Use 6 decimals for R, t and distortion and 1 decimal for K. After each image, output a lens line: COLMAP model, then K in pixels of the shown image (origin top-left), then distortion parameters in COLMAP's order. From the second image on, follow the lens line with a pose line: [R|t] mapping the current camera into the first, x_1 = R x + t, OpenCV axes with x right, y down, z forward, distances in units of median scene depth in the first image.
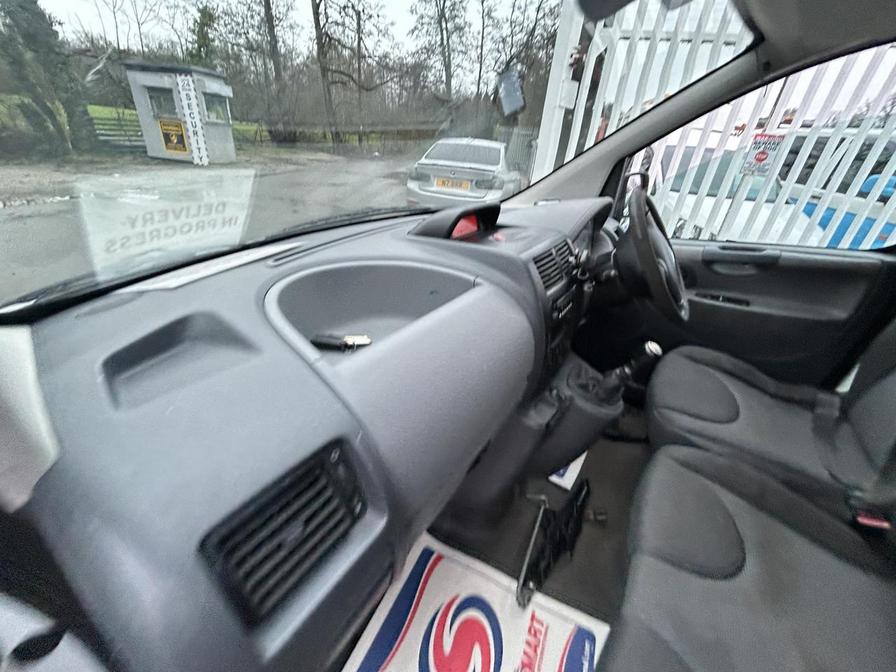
lens RADIAL K [[357.3, 0, 441.0], [0, 357.3, 337.8], [0, 0, 1]] dist [0.001271, -0.000027]
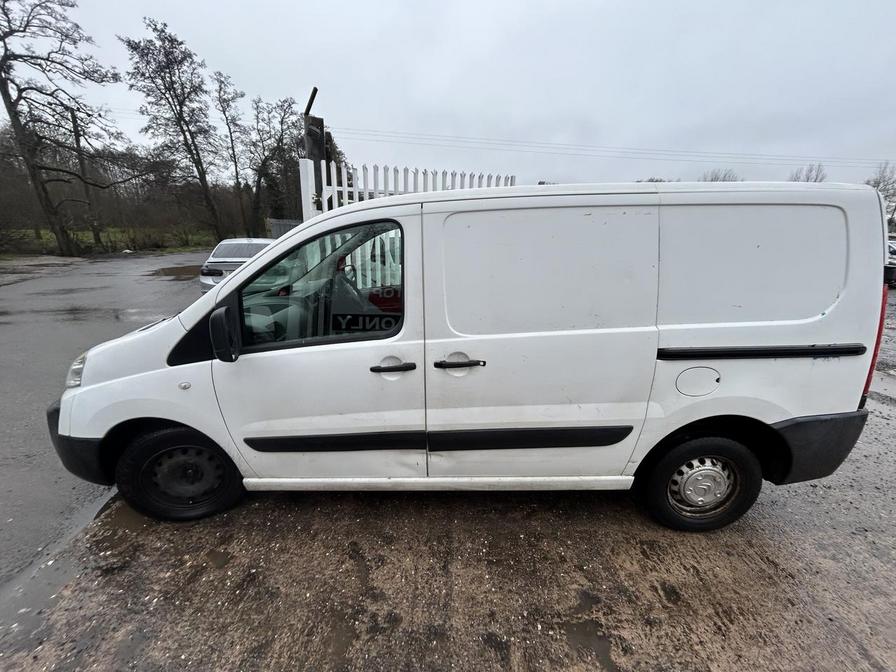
lens RADIAL K [[363.1, 0, 448.0], [0, 363.1, 336.0], [0, 0, 1]] dist [-0.000840, 0.000220]
pose [[0.836895, -0.203085, 0.508295, -0.019542], [0.300820, 0.946459, -0.117142, 0.041527], [-0.457291, 0.250941, 0.853179, -0.110381]]
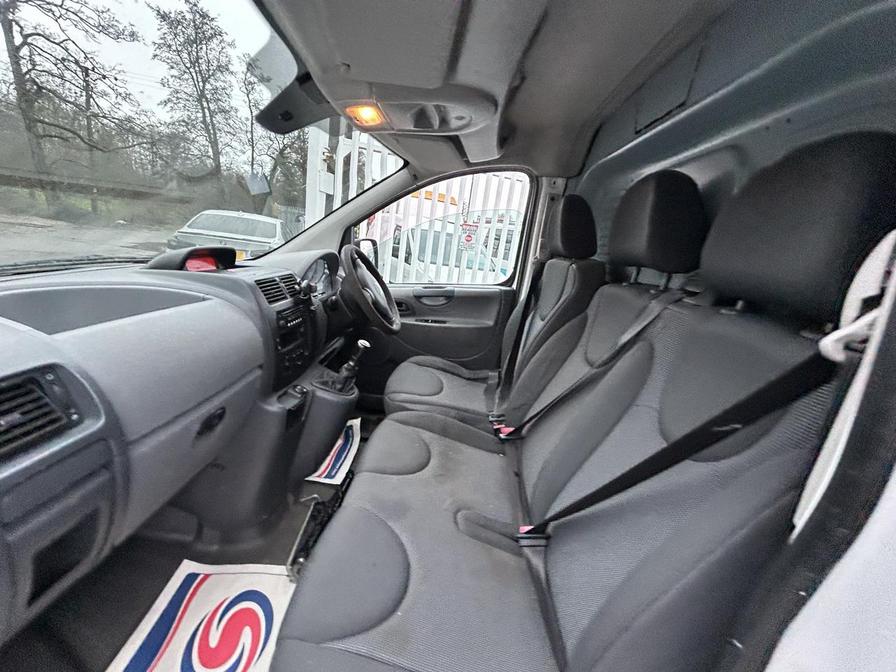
lens RADIAL K [[365.9, 0, 448.0], [0, 365.9, 336.0], [0, 0, 1]] dist [-0.005703, -0.000142]
pose [[0.852074, -0.090385, 0.515559, 0.006148], [0.192886, 0.969880, -0.148752, 0.013531], [-0.486585, 0.226192, 0.843844, -0.019584]]
